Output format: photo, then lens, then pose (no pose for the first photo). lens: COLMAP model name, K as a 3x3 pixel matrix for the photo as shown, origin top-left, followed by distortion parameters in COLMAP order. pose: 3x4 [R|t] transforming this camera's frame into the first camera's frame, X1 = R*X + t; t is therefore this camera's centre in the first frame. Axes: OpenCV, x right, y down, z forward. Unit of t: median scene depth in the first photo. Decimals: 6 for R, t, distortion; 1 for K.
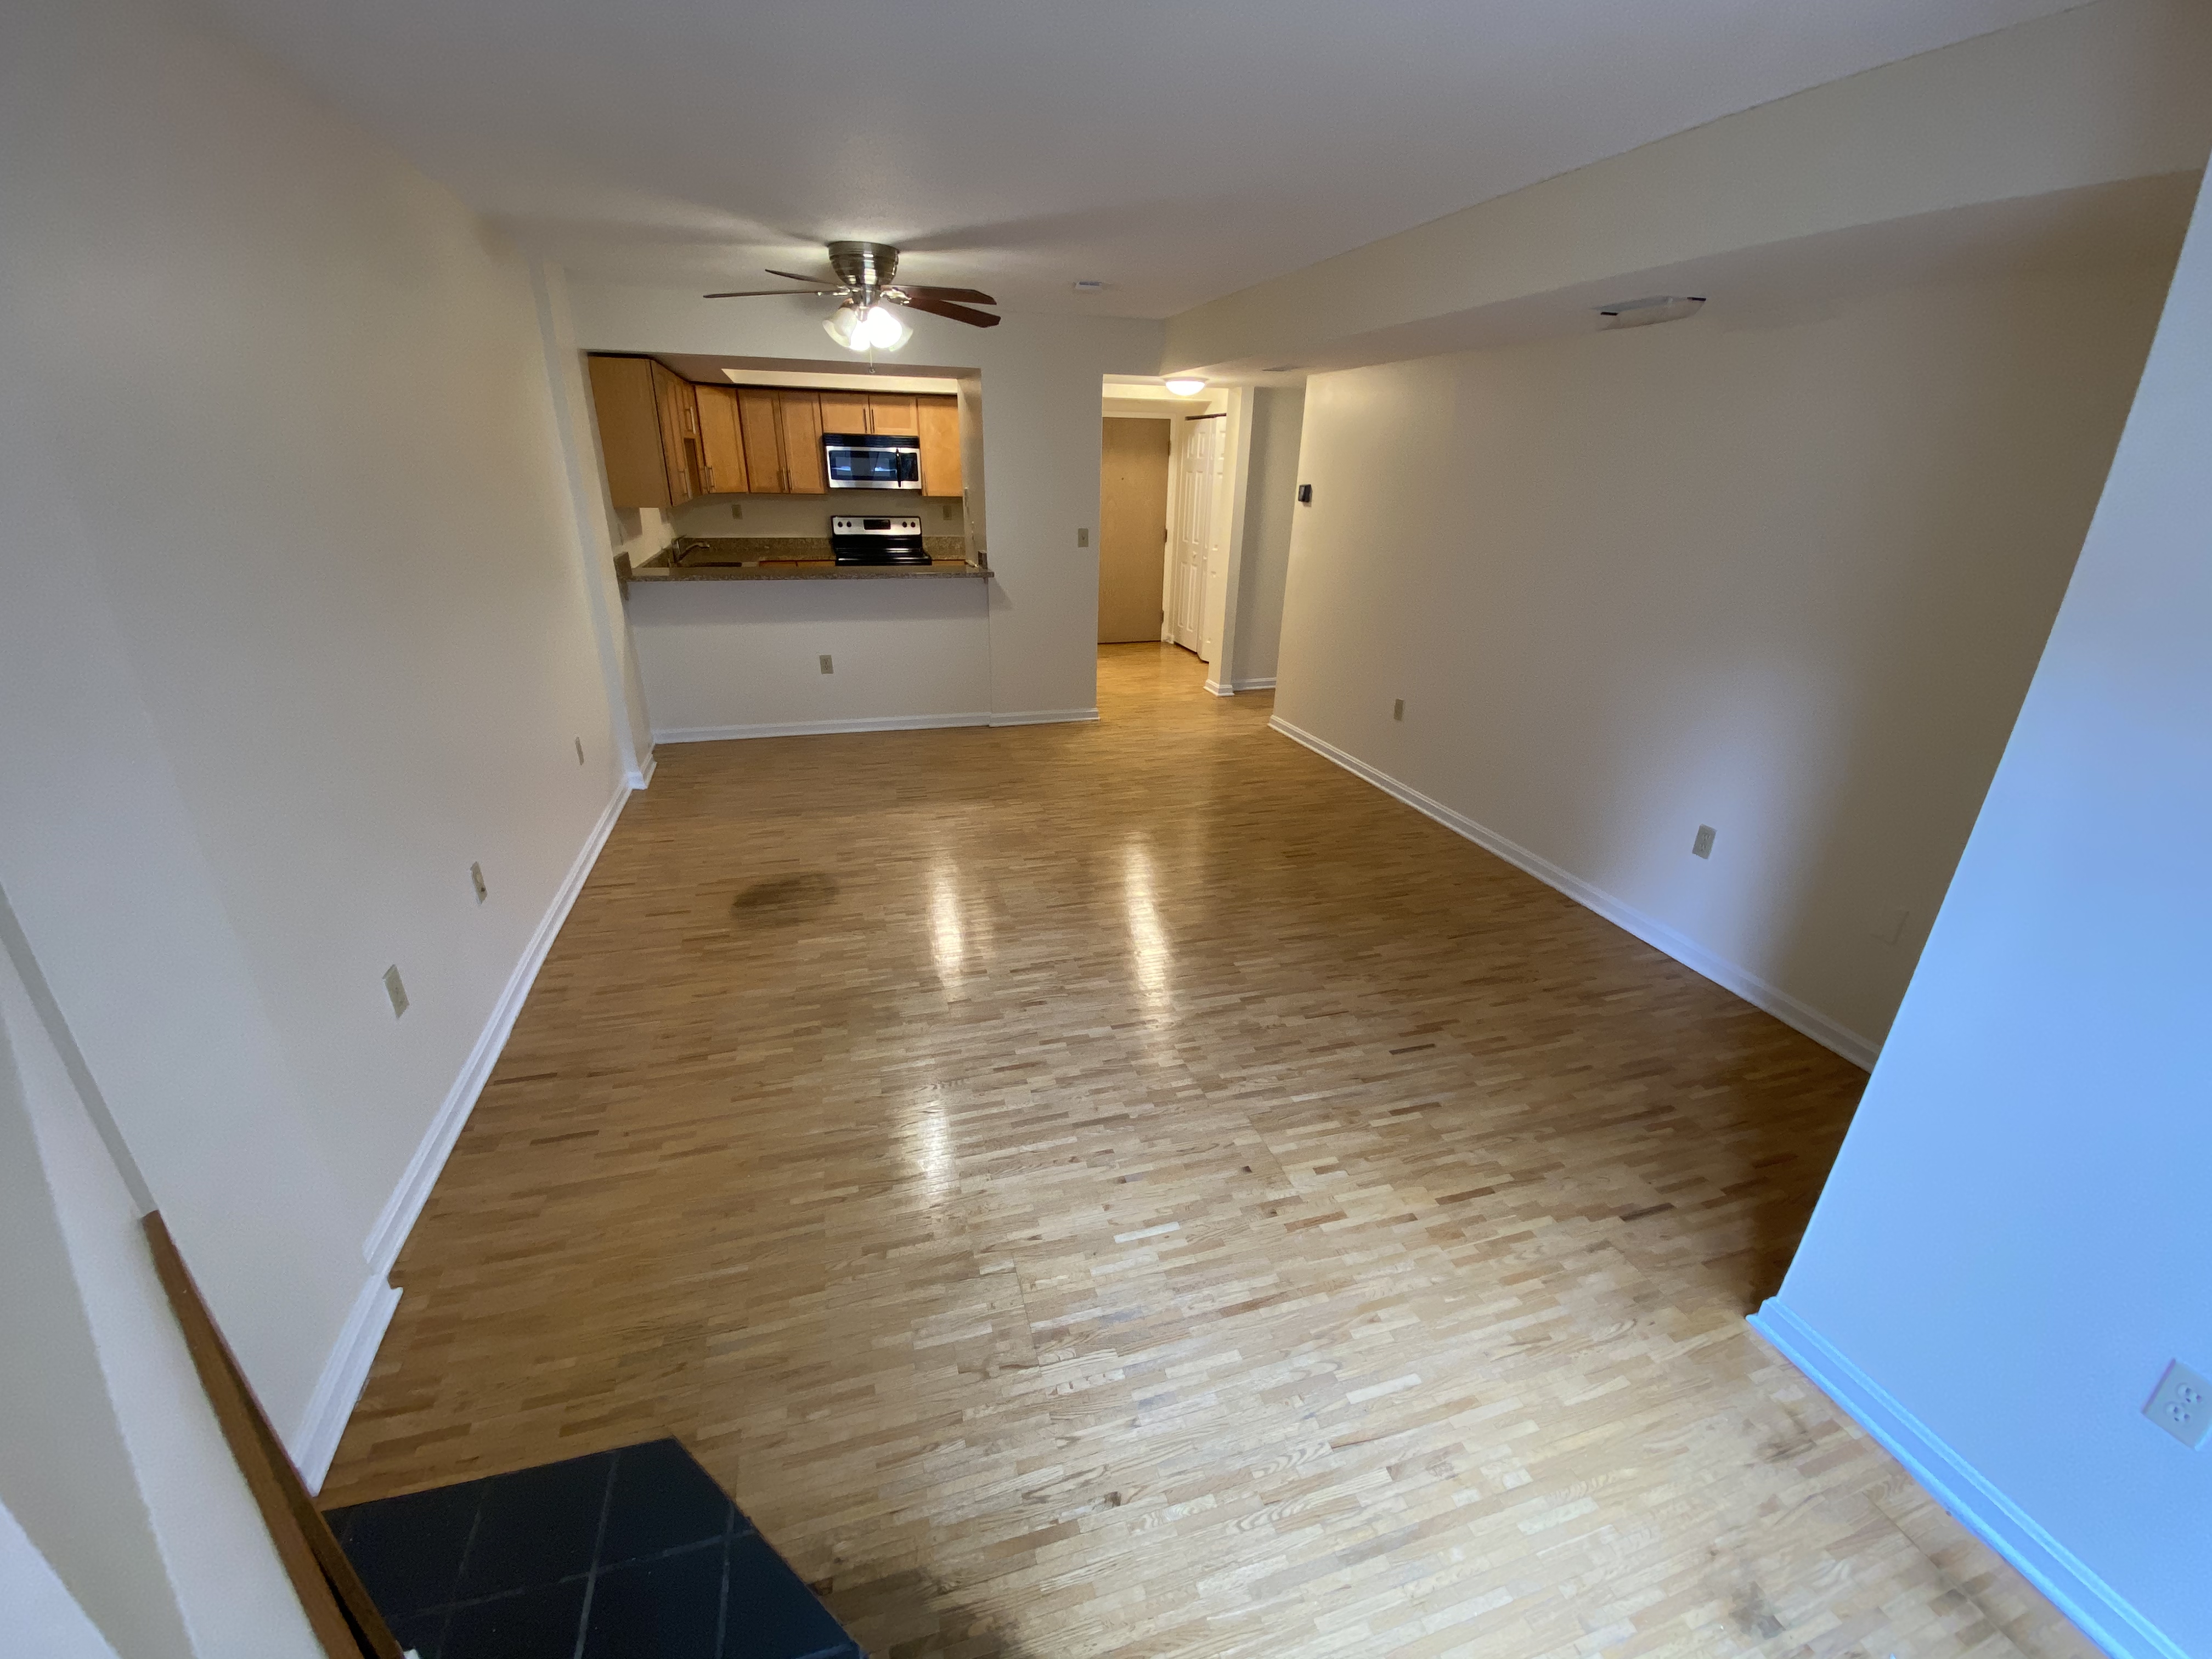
lens RADIAL K [[886.4, 0, 1106.0], [0, 886.4, 829.5], [0, 0, 1]] dist [0.000659, 0.000004]
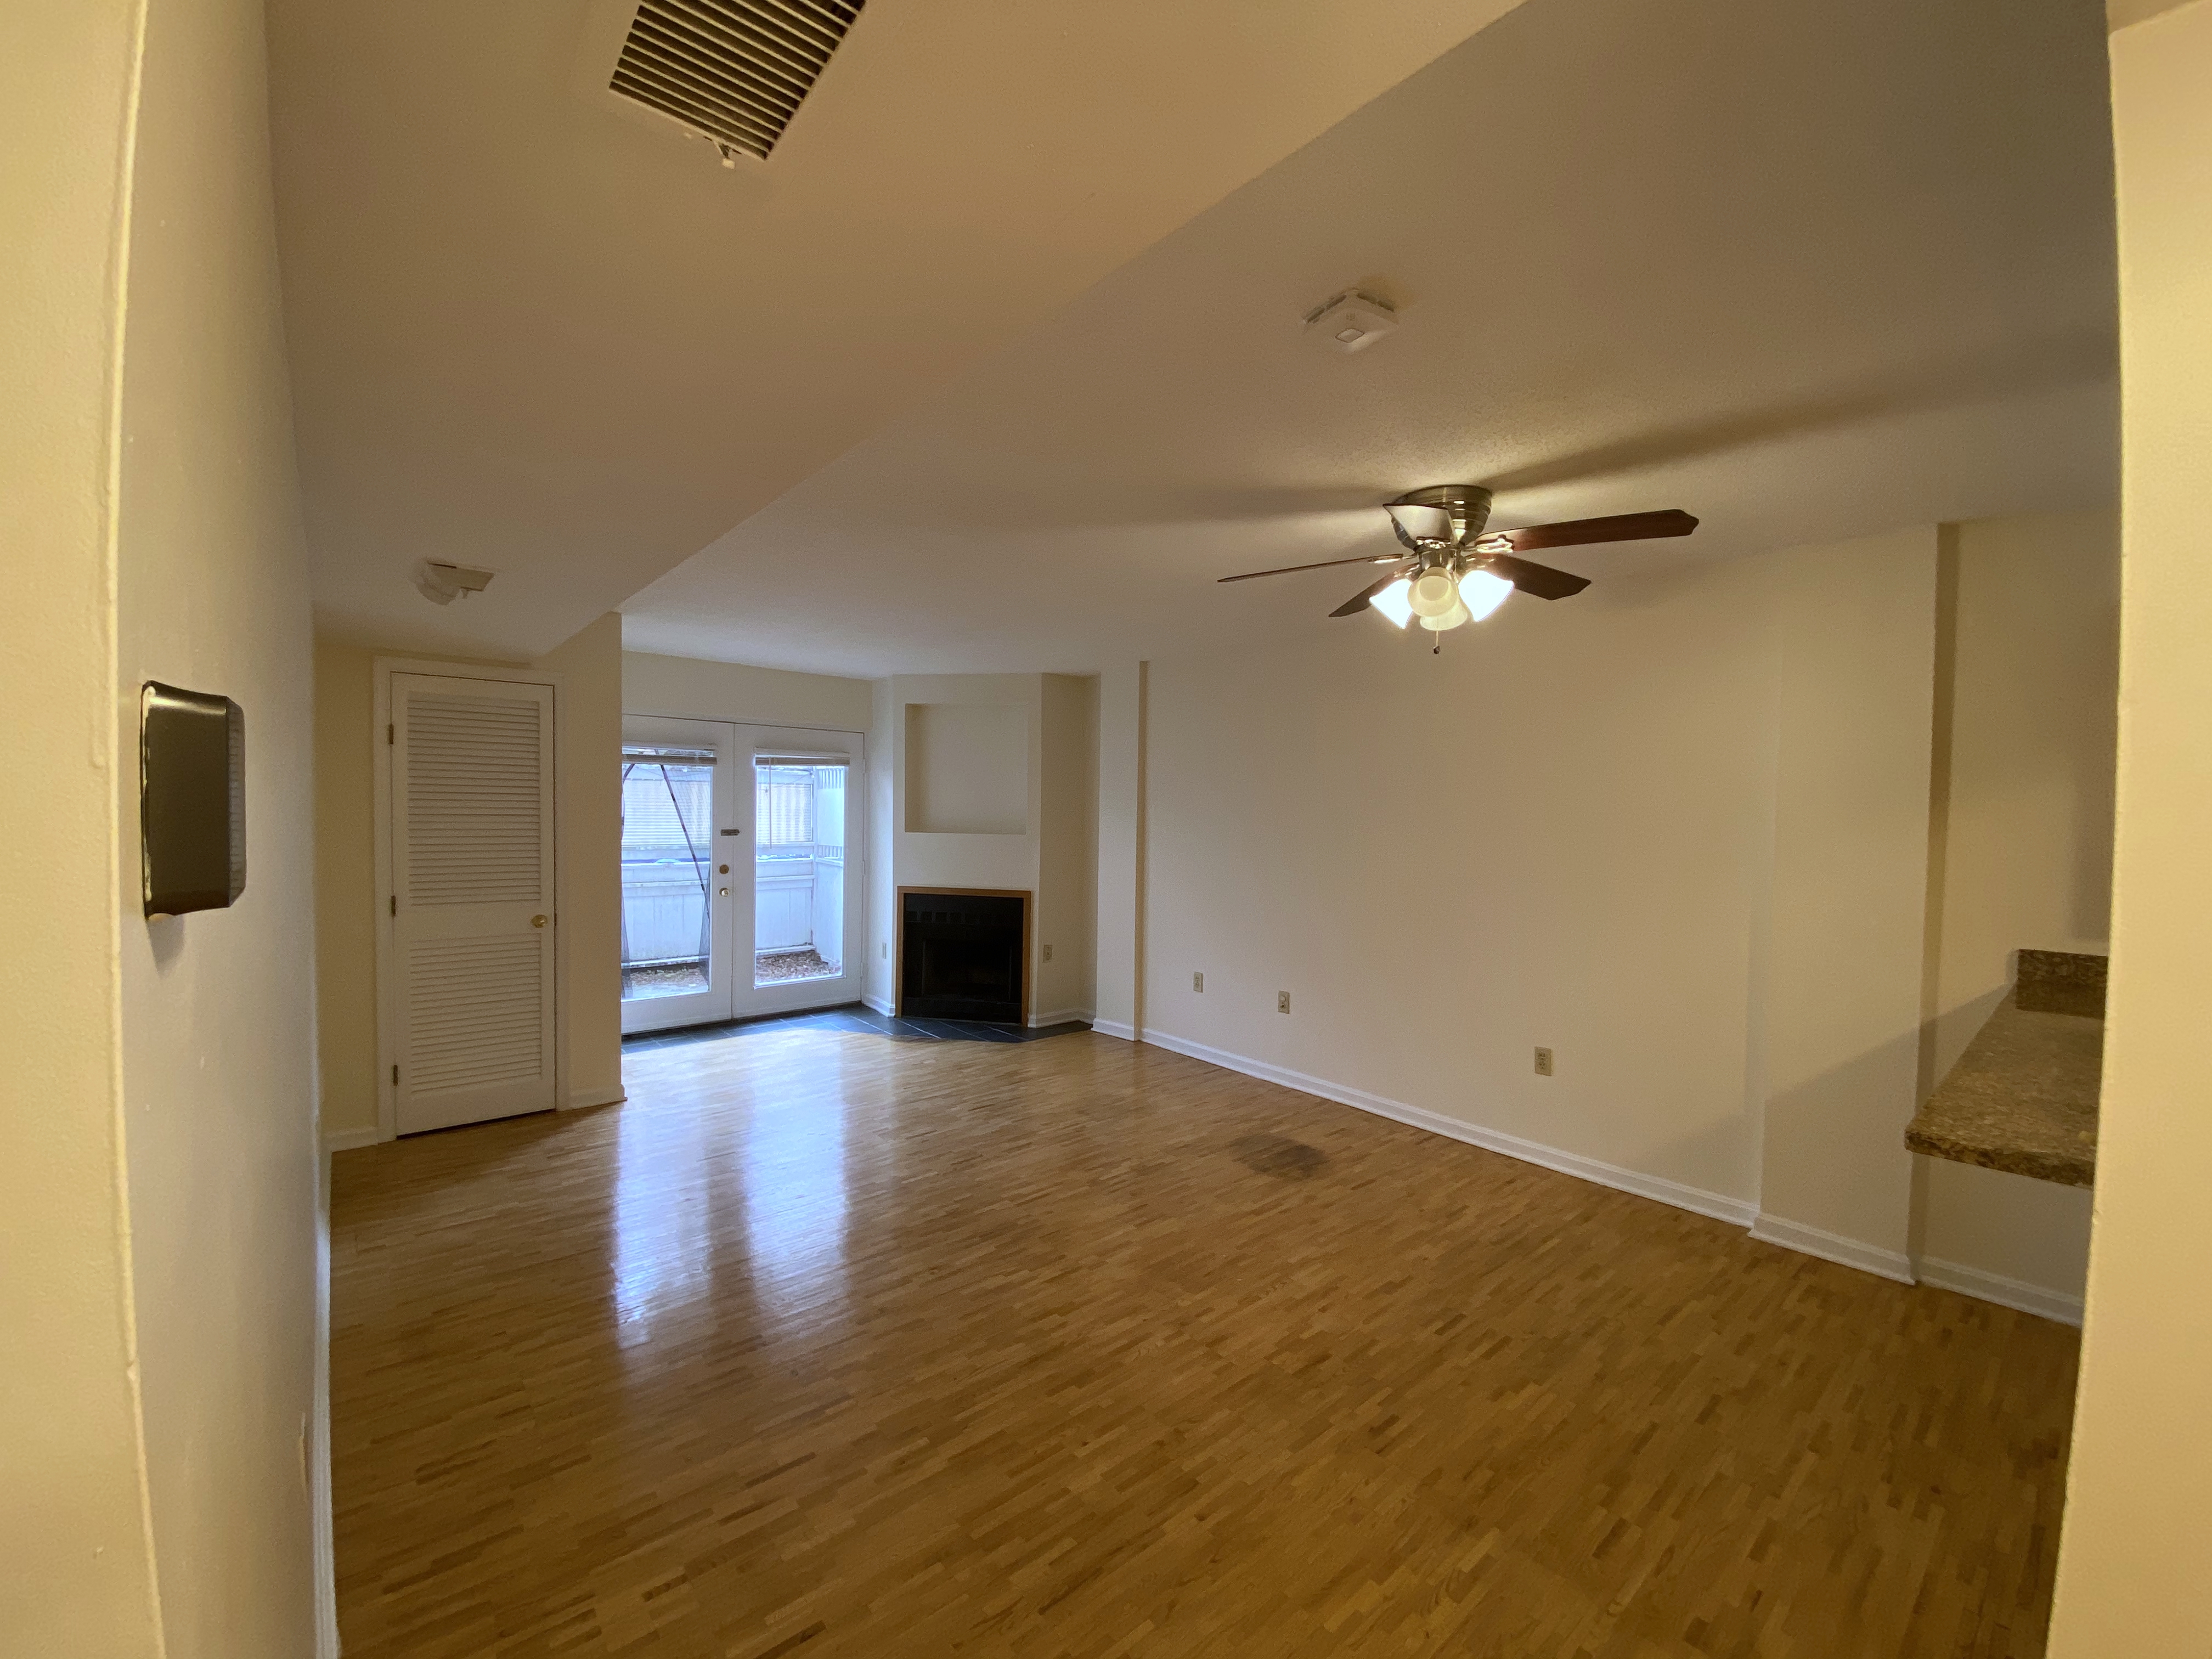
lens RADIAL K [[886.4, 0, 1106.0], [0, 886.4, 829.5], [0, 0, 1]] dist [0.000659, 0.000004]
pose [[-0.914245, -0.028126, -0.404185, 0.263139], [-0.187534, 0.913669, 0.360611, -0.591644], [0.359149, 0.405485, -0.840591, 1.550648]]
